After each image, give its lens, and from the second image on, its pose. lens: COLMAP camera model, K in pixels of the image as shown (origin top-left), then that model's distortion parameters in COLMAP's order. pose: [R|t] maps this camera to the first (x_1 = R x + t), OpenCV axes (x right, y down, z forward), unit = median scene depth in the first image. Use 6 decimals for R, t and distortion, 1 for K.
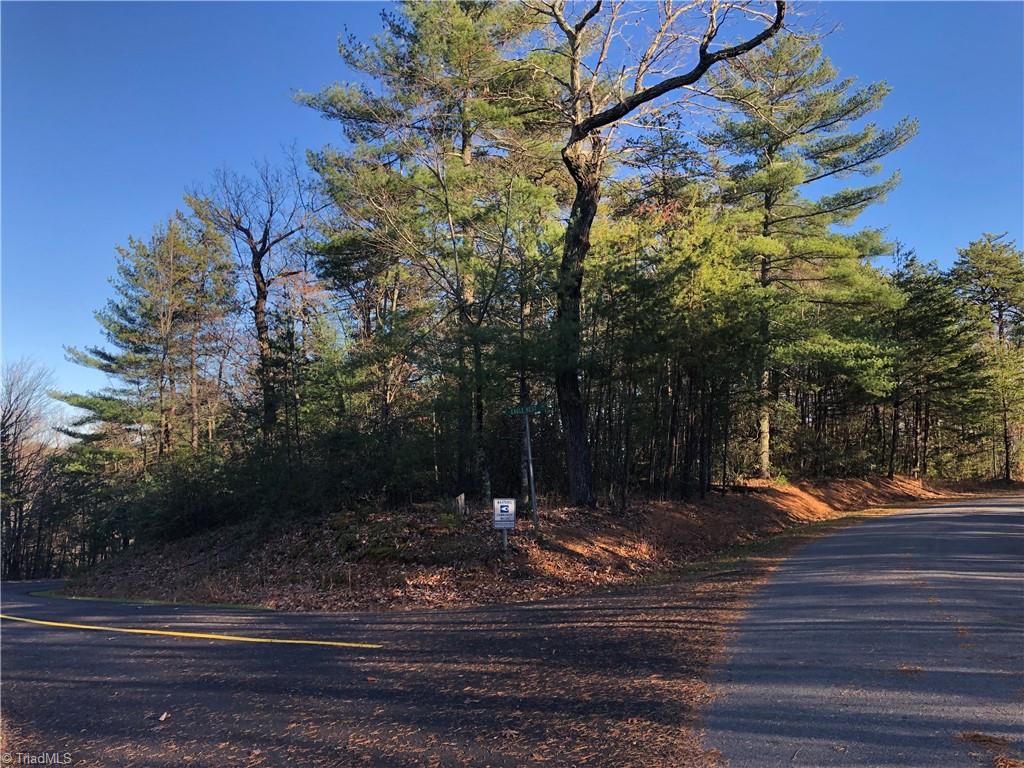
lens RADIAL K [[845.1, 0, 512.6], [0, 845.1, 385.0], [0, 0, 1]] dist [0.030141, -0.017205]
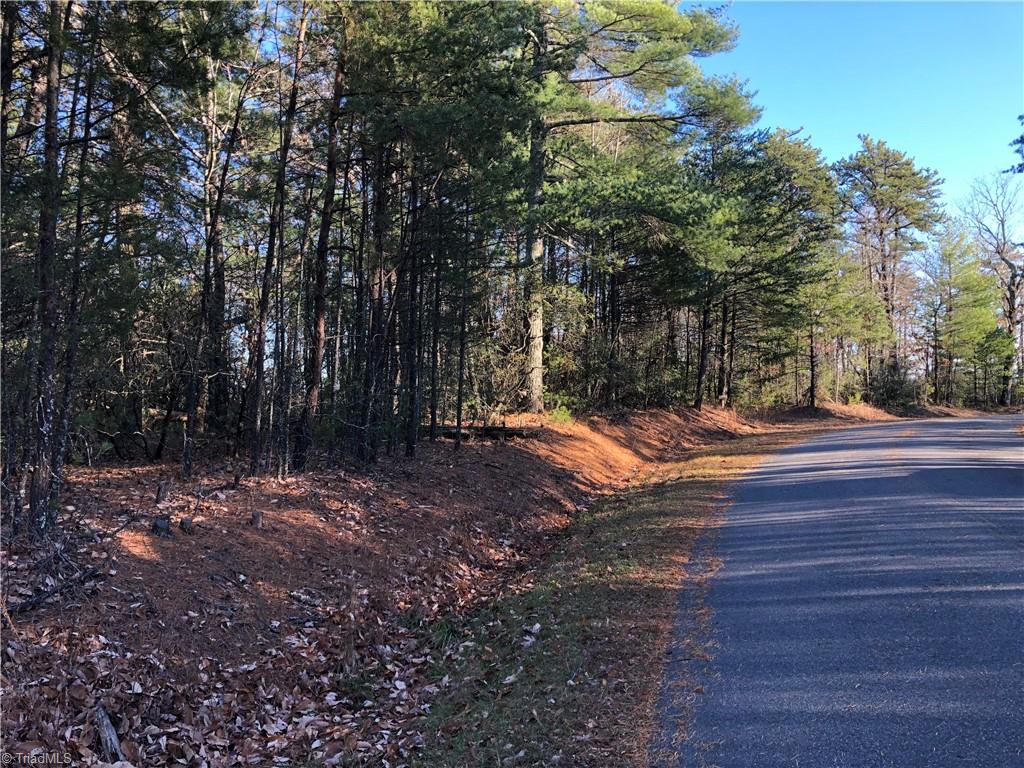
lens RADIAL K [[845.1, 0, 511.6], [0, 845.1, 383.6], [0, 0, 1]] dist [0.030141, -0.017205]
pose [[0.967369, -0.014347, 0.252966, 0.125883], [-0.003446, 0.997558, 0.069754, 0.046828], [-0.253349, -0.068350, 0.964957, 0.414278]]
